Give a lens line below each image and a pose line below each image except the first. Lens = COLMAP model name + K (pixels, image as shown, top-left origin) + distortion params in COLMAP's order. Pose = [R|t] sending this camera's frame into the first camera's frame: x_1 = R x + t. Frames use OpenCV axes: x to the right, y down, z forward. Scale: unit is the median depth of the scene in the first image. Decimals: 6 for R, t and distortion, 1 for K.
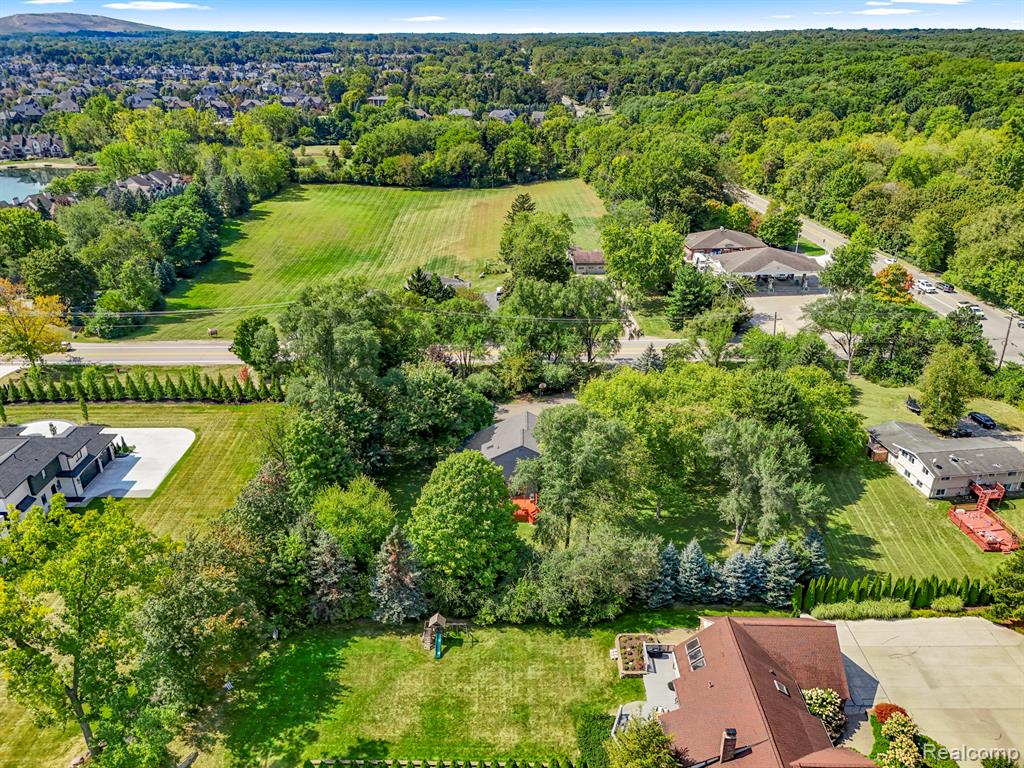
lens RADIAL K [[758.8, 0, 512.0], [0, 758.8, 384.0], [0, 0, 1]] dist [0.074522, -0.065075]
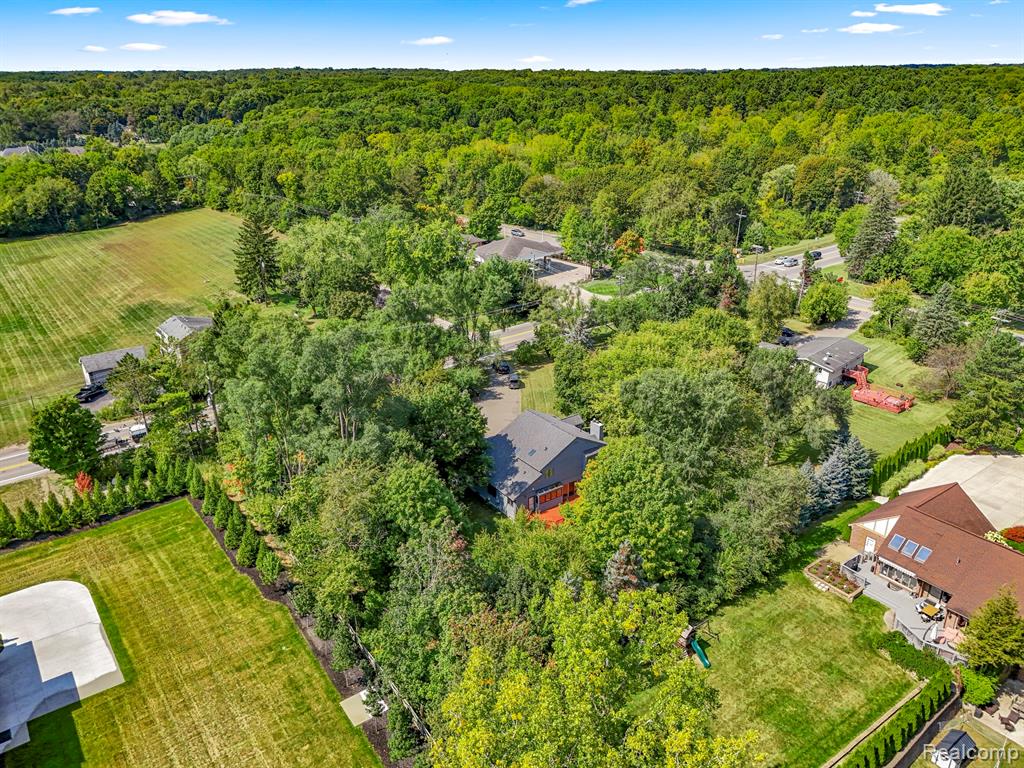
lens RADIAL K [[758.8, 0, 512.0], [0, 758.8, 384.0], [0, 0, 1]] dist [0.074522, -0.065075]
pose [[0.798750, -0.231333, 0.555413, -0.205626], [0.257209, 0.965814, 0.032370, -0.011036], [-0.543914, 0.117001, 0.830945, 0.108179]]
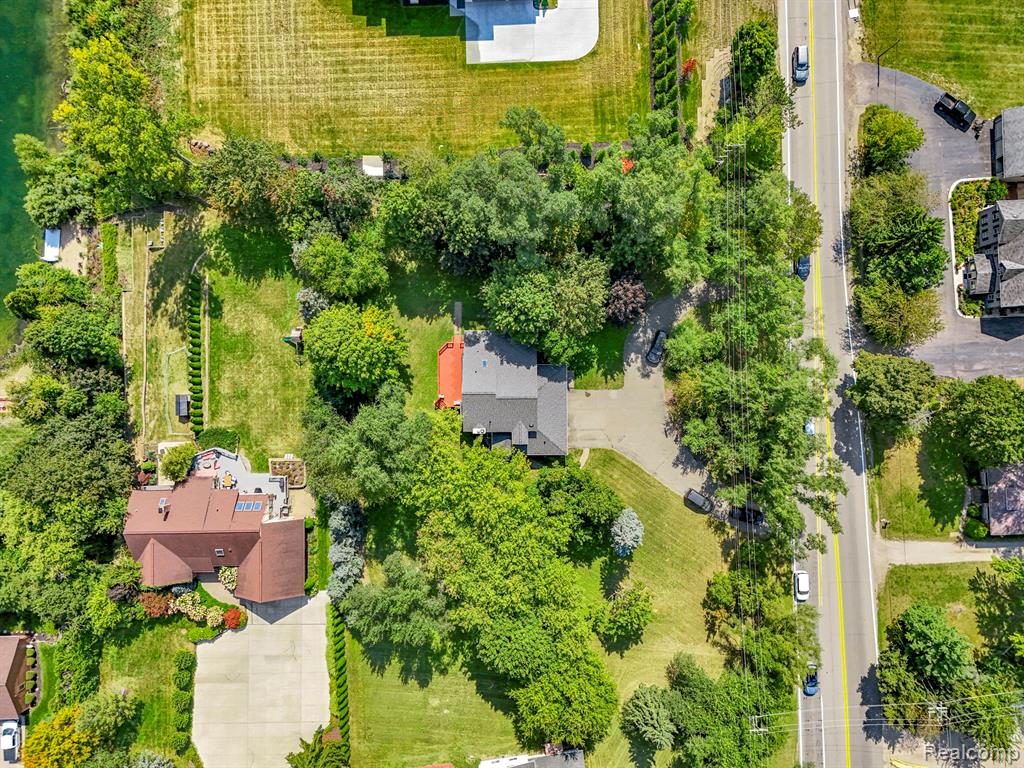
lens RADIAL K [[758.8, 0, 512.0], [0, 758.8, 384.0], [0, 0, 1]] dist [0.074522, -0.065075]
pose [[0.019815, 0.999146, -0.036245, 0.016649], [-0.395137, 0.041126, 0.917701, -0.357908], [0.918409, -0.003862, 0.395614, 0.244937]]
